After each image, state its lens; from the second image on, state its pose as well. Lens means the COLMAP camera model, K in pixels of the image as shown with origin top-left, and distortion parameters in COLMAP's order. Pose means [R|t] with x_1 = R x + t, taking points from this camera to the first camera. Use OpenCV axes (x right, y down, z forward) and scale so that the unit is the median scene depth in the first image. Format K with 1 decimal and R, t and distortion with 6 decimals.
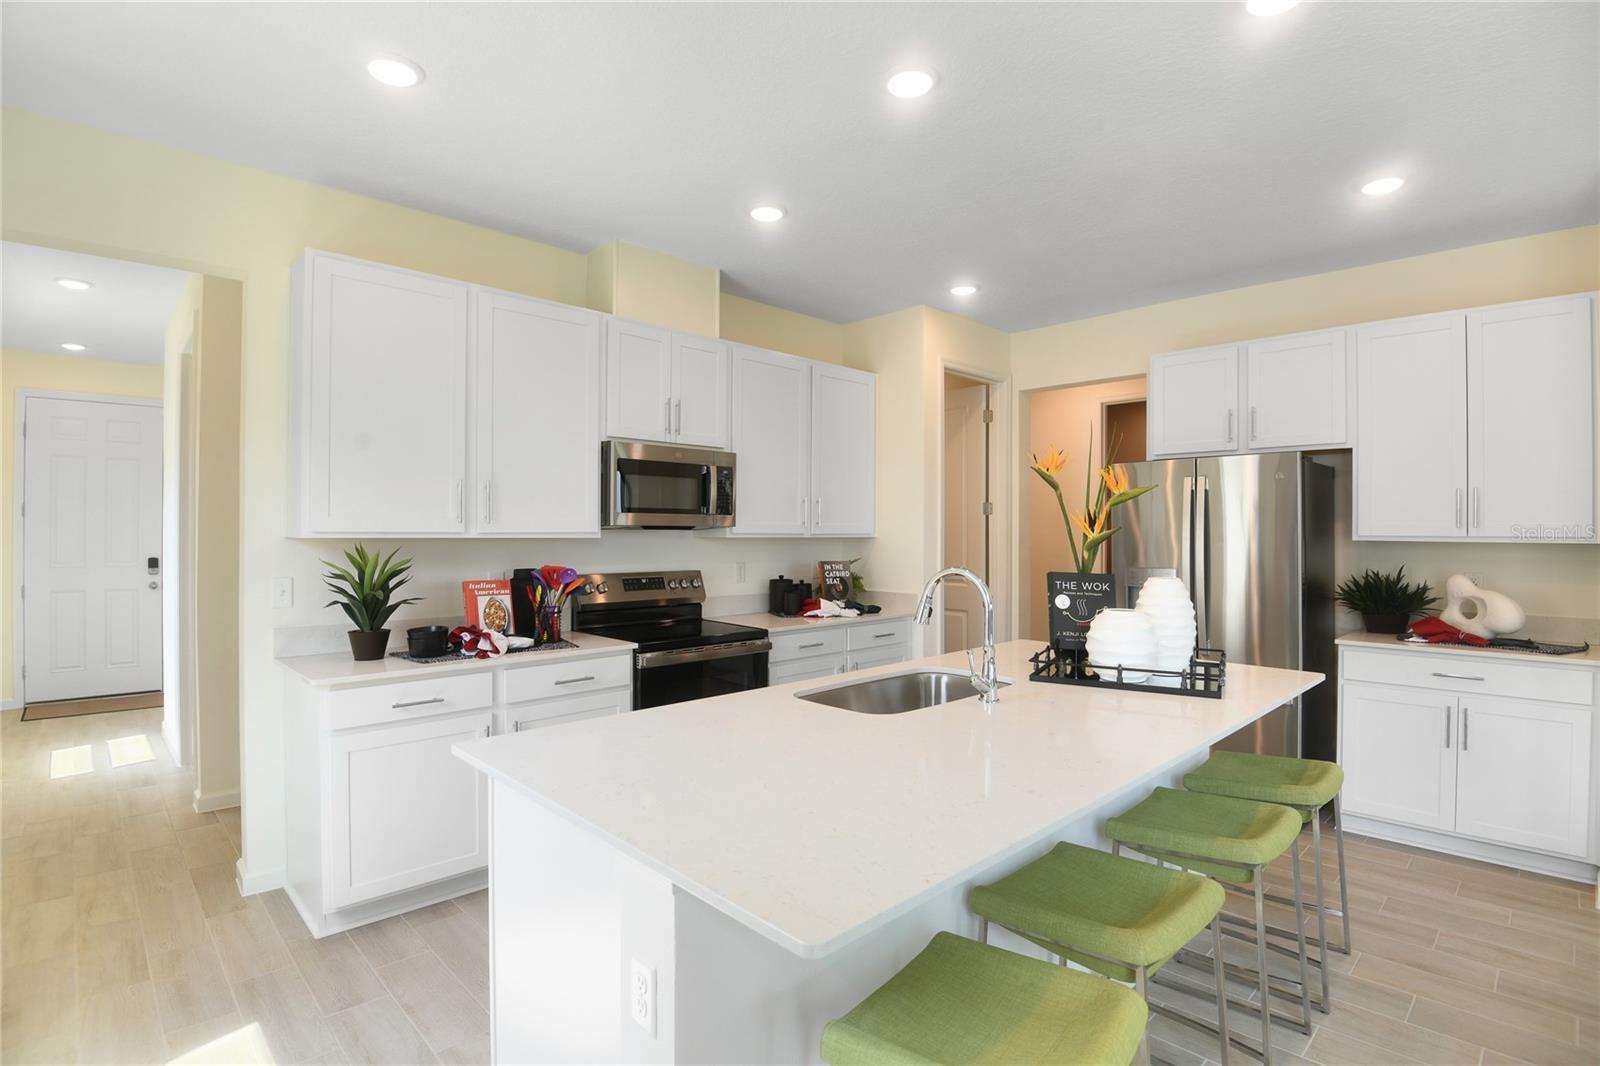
lens RADIAL K [[767.2, 0, 799.8], [0, 767.2, 530.8], [0, 0, 1]] dist [-0.020908, -0.000431]
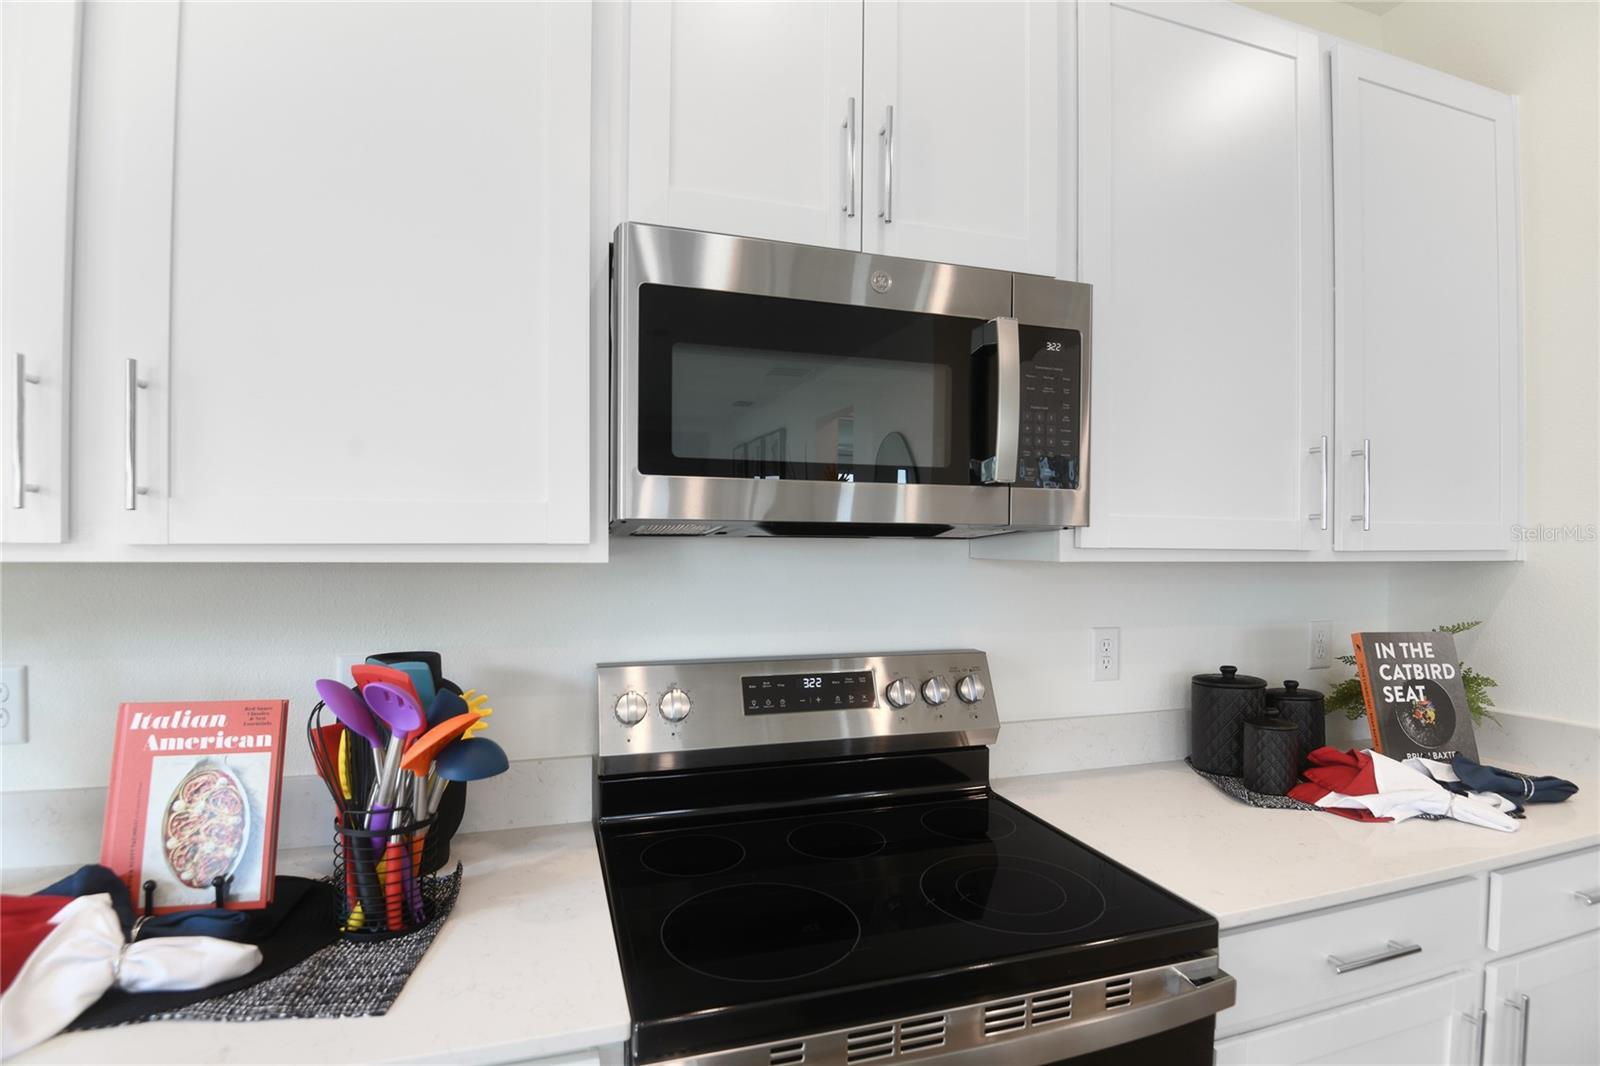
lens RADIAL K [[767.2, 0, 788.3], [0, 767.2, 539.2], [0, 0, 1]] dist [-0.020908, -0.000431]
pose [[0.889255, 0.005079, -0.457384, -0.049483], [-0.004258, 0.999987, 0.002826, -0.001217], [0.457392, -0.000565, 0.889265, 0.652748]]
